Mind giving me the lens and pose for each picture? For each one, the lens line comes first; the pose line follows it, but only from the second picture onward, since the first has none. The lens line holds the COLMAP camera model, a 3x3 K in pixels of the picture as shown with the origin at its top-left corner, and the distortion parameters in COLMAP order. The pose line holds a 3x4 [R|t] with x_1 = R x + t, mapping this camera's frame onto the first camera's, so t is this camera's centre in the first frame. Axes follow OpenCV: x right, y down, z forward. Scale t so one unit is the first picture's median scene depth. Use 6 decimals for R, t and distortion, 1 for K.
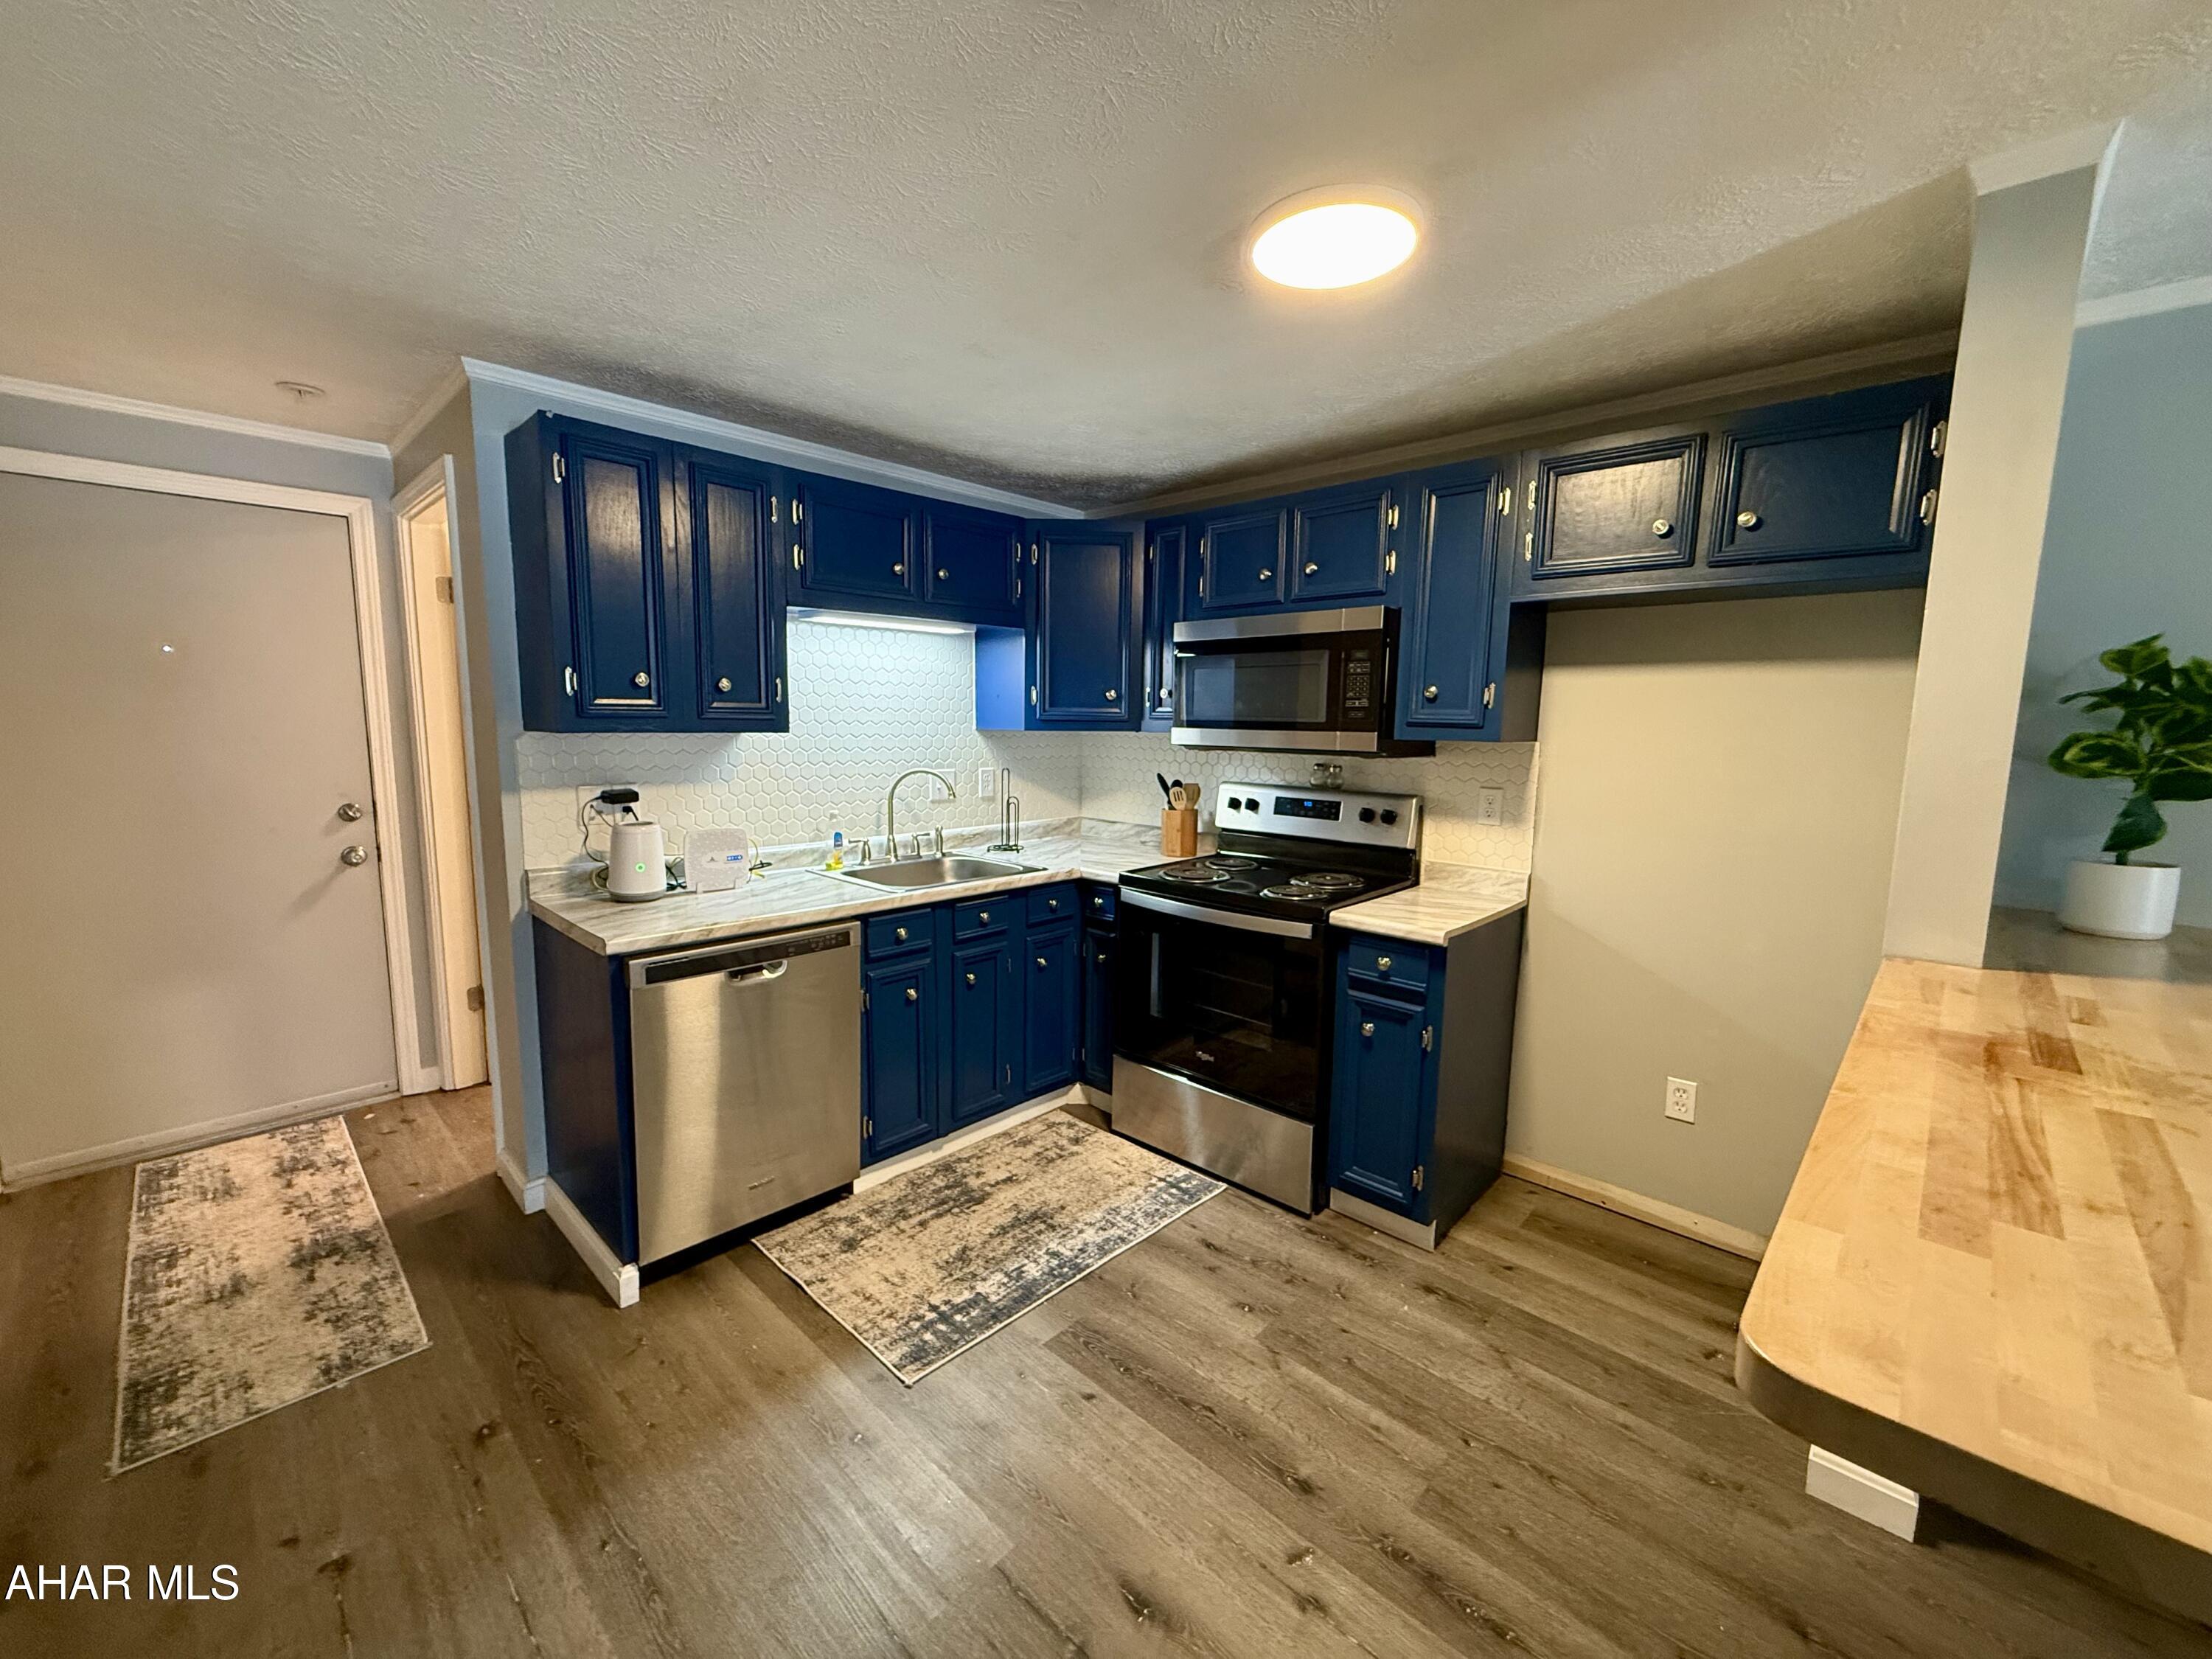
lens RADIAL K [[880.2, 0, 1097.9], [0, 880.2, 827.4], [0, 0, 1]] dist [-0.000475, -0.000373]
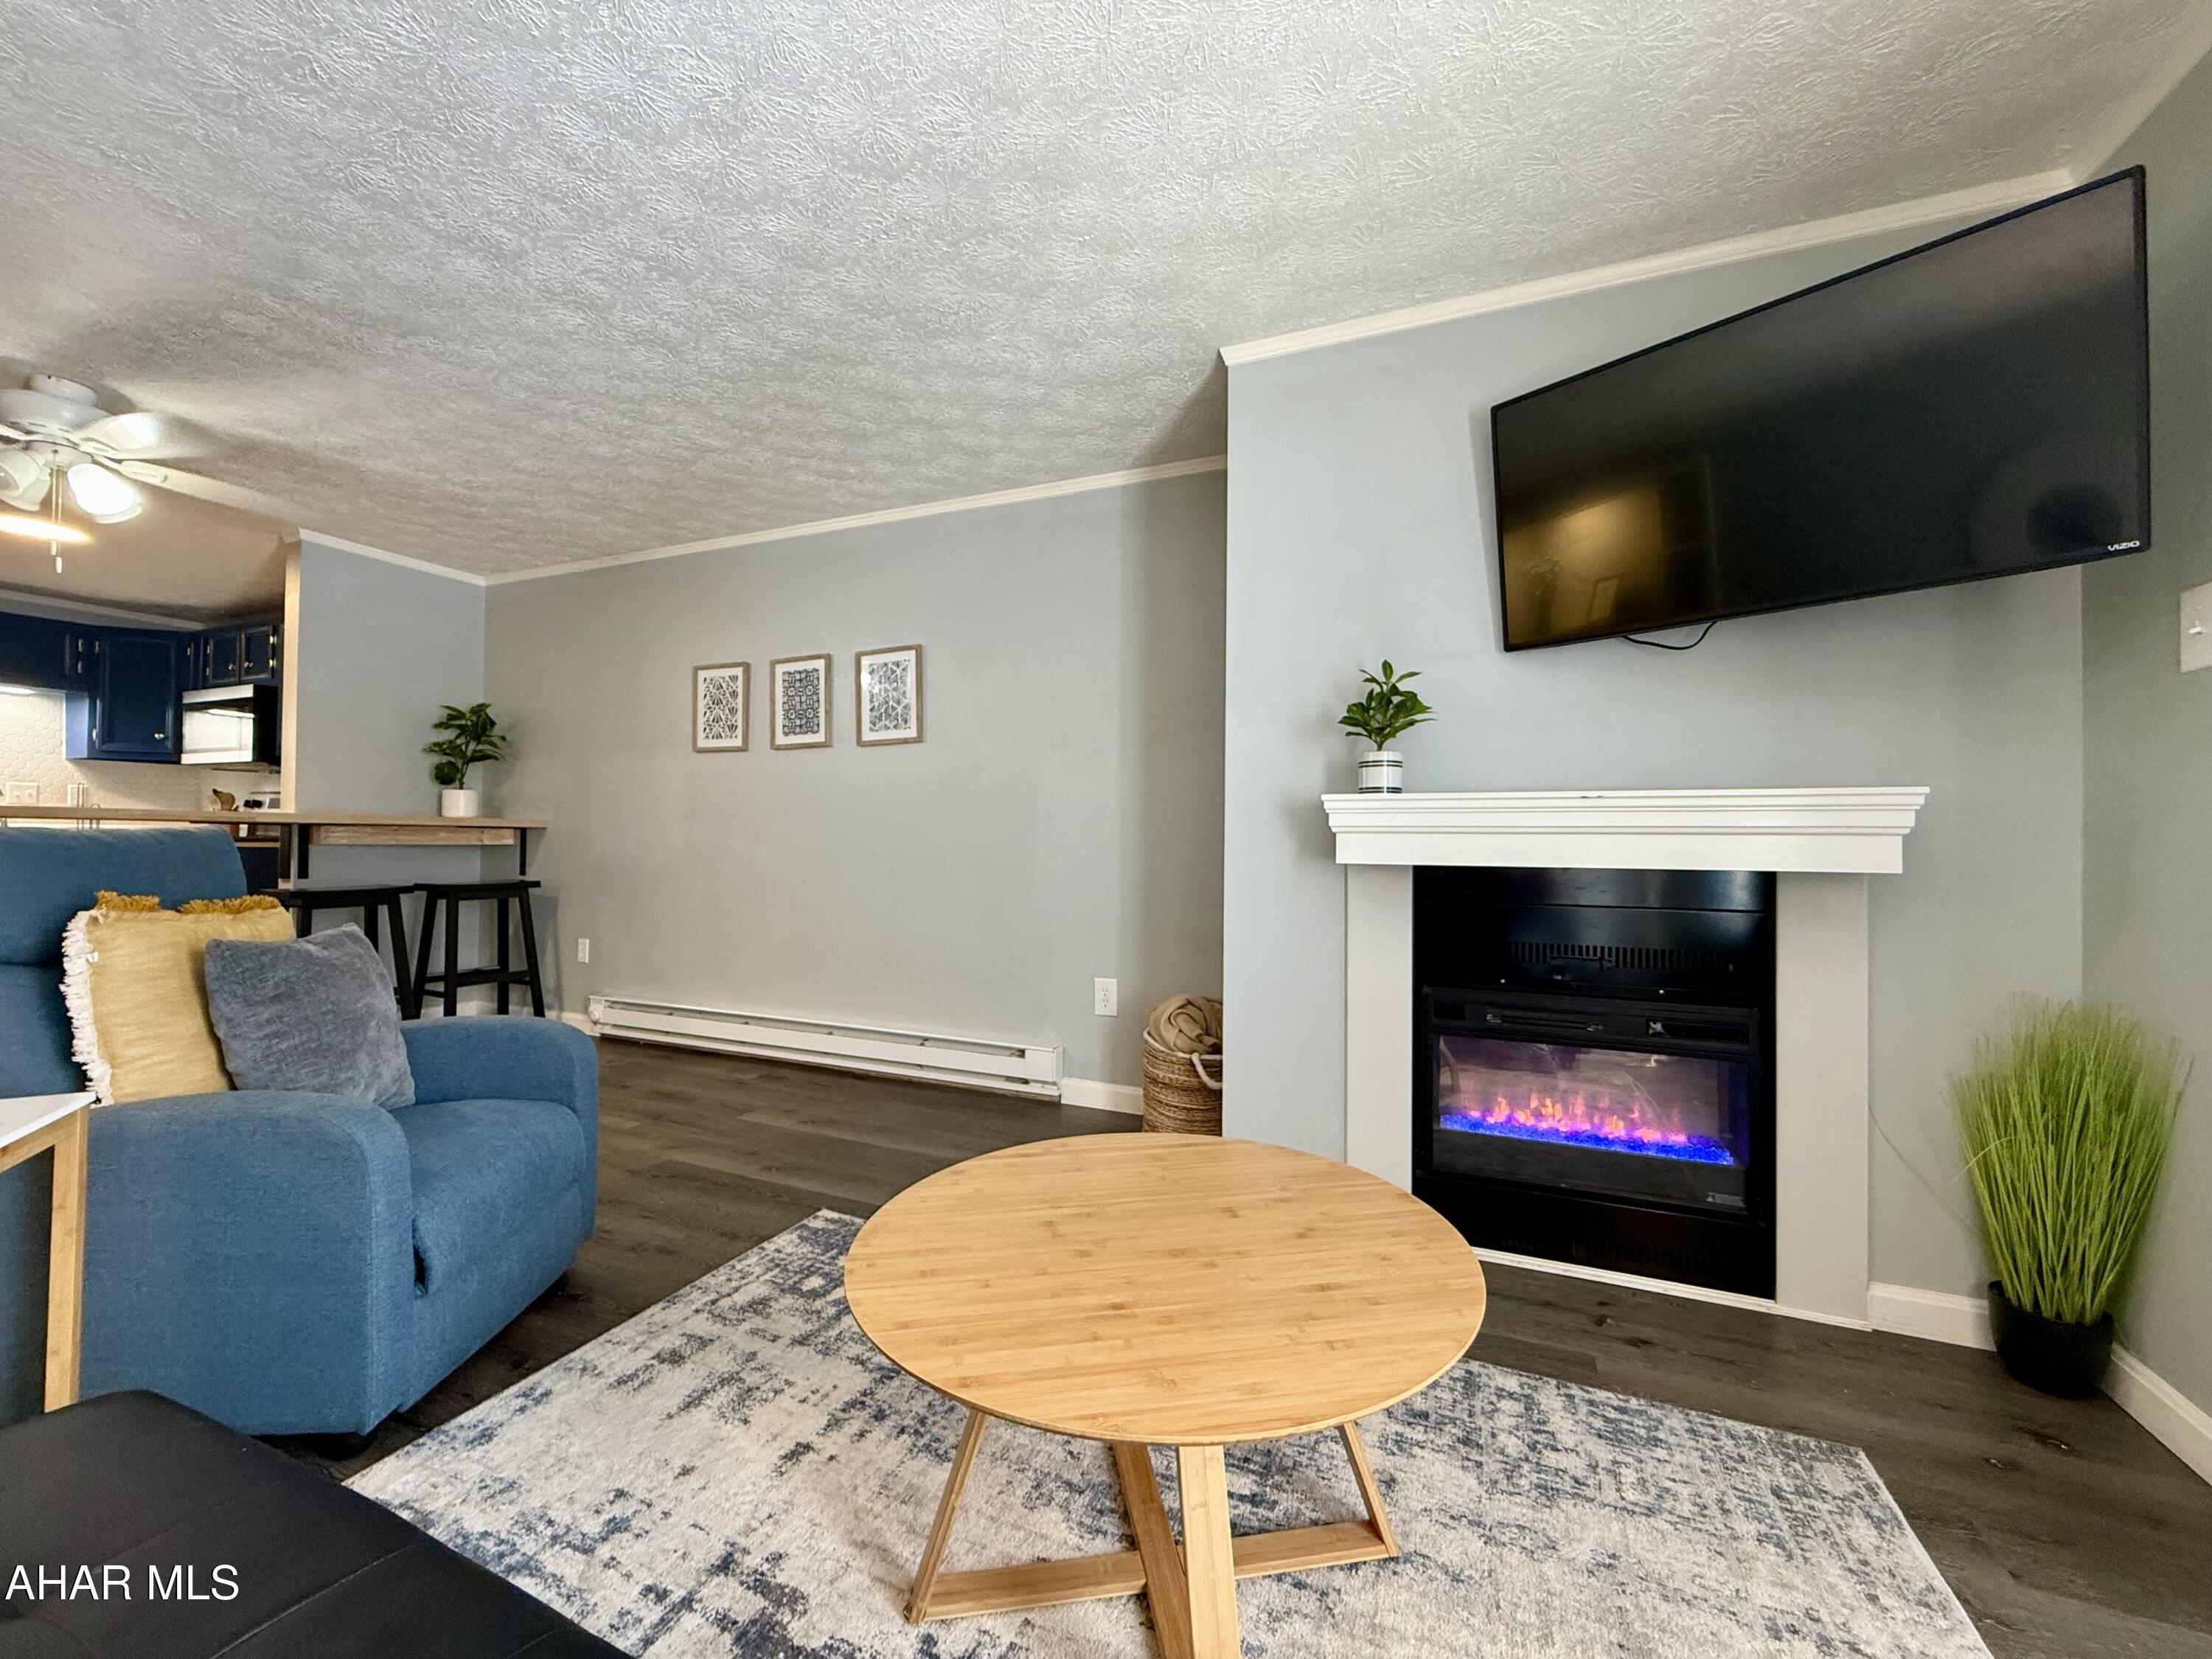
lens RADIAL K [[880.2, 0, 1097.9], [0, 880.2, 827.4], [0, 0, 1]] dist [-0.000475, -0.000373]
pose [[0.937776, 0.000897, 0.347240, 1.334917], [0.044164, 0.991568, -0.121832, 0.355876], [-0.344421, 0.129587, 0.929829, -1.315116]]
